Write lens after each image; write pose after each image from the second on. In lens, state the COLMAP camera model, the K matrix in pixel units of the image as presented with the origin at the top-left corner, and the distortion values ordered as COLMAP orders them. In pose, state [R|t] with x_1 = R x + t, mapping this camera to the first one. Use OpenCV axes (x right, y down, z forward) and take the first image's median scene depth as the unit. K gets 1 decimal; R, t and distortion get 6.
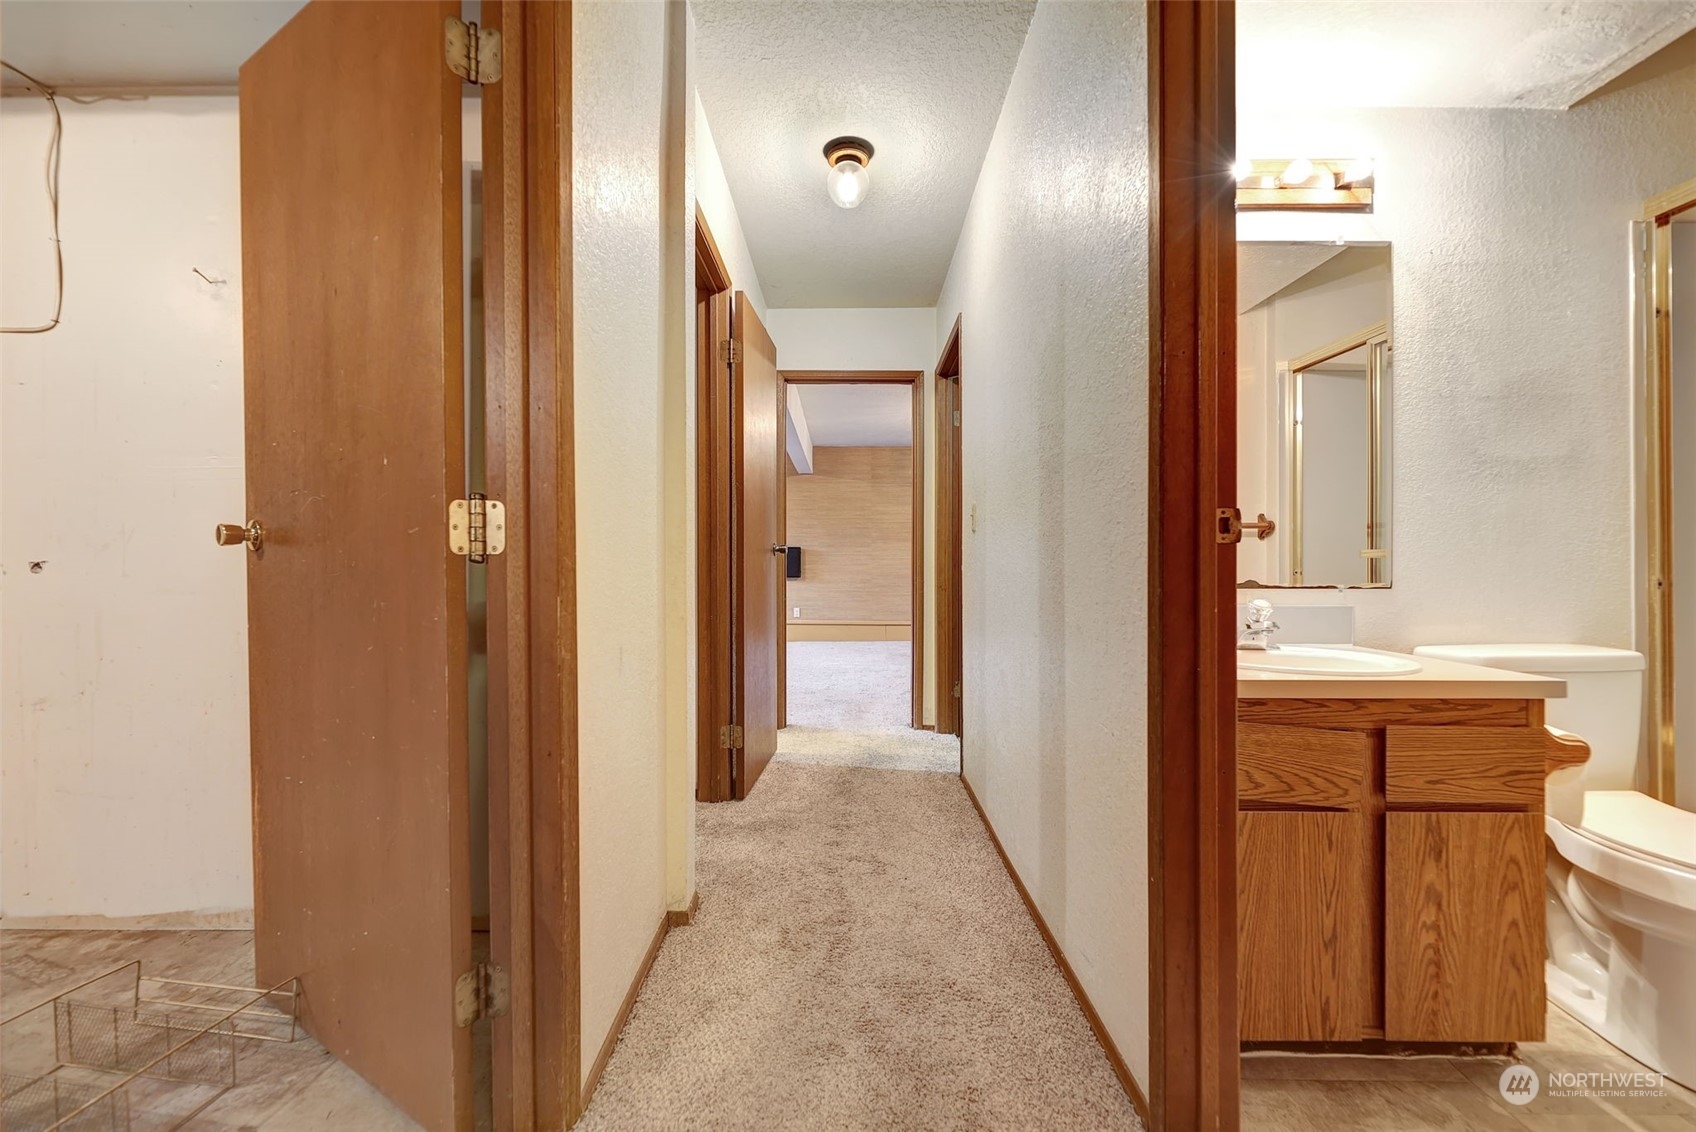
lens RADIAL K [[734.5, 0, 844.5], [0, 734.5, 560.4], [0, 0, 1]] dist [0.004408, -0.001793]
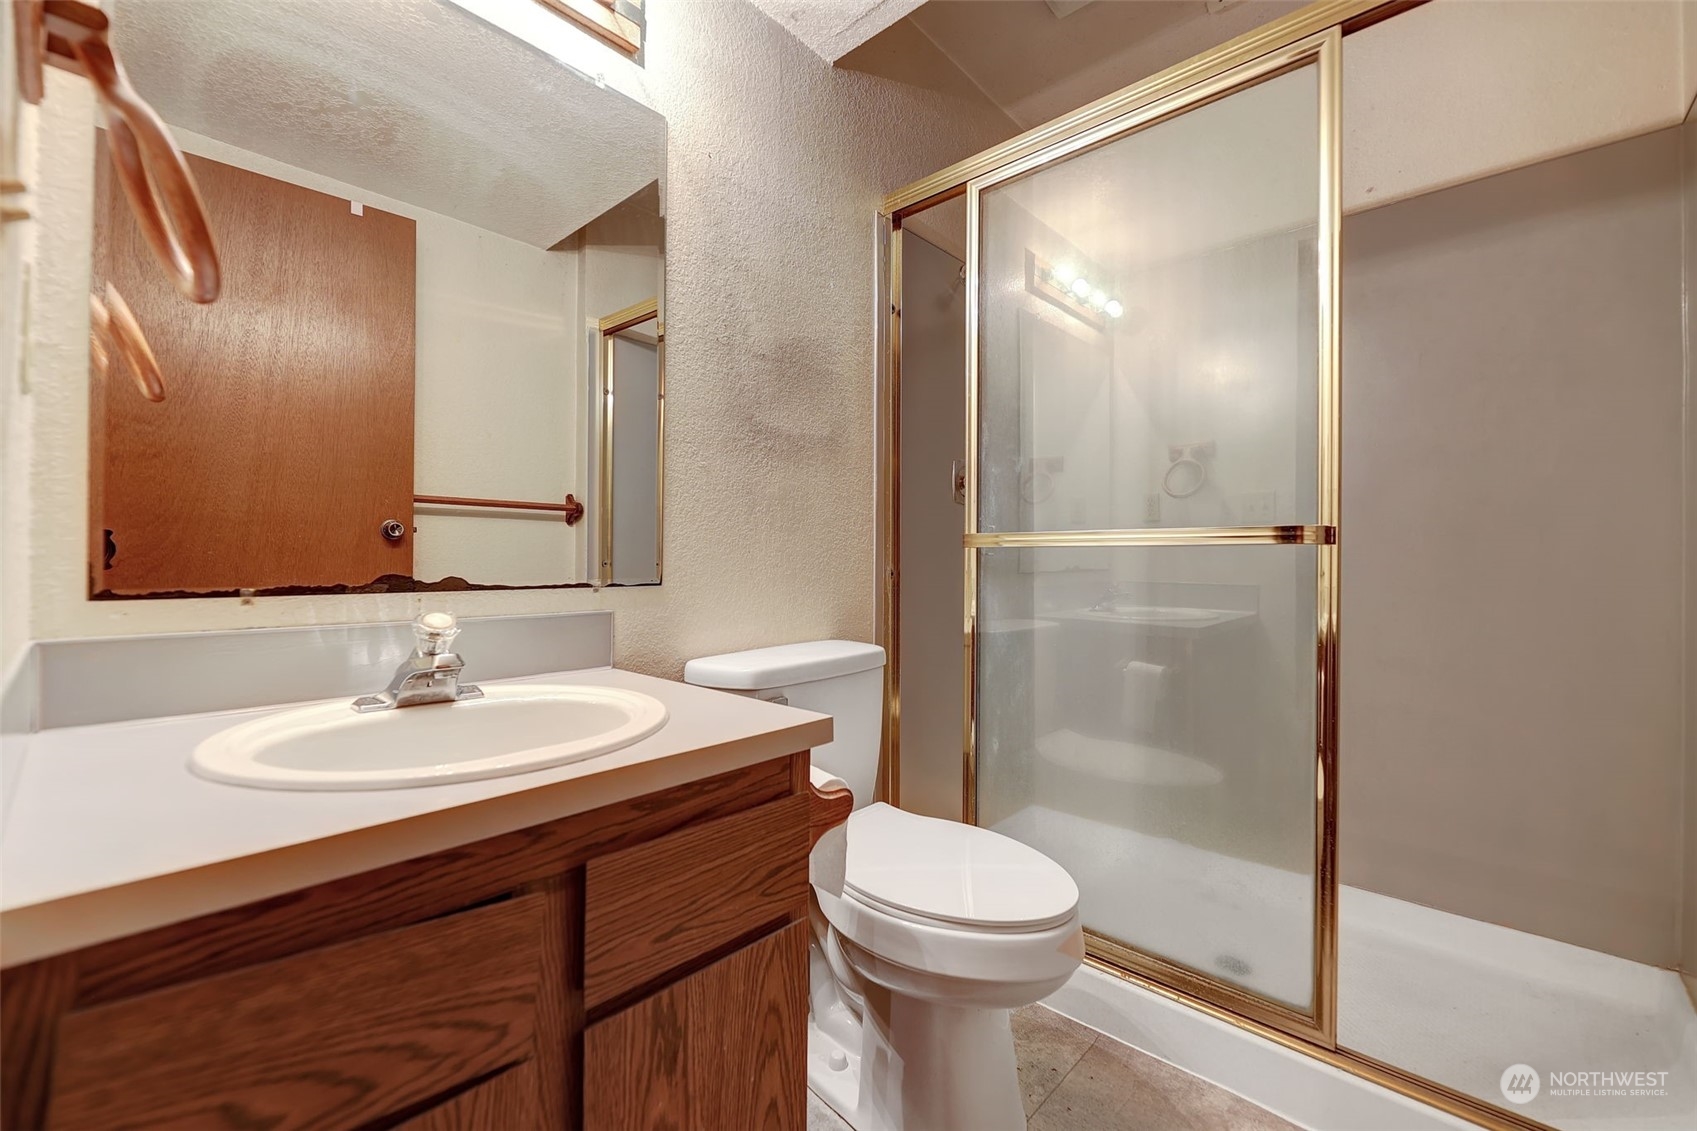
lens RADIAL K [[734.9, 0, 847.7], [0, 734.9, 558.3], [0, 0, 1]] dist [0.004408, -0.001793]
pose [[0.687675, 0.002279, 0.726015, 0.428429], [-0.009847, 0.999932, 0.006188, 0.005746], [-0.725952, -0.011404, 0.687651, 0.453505]]
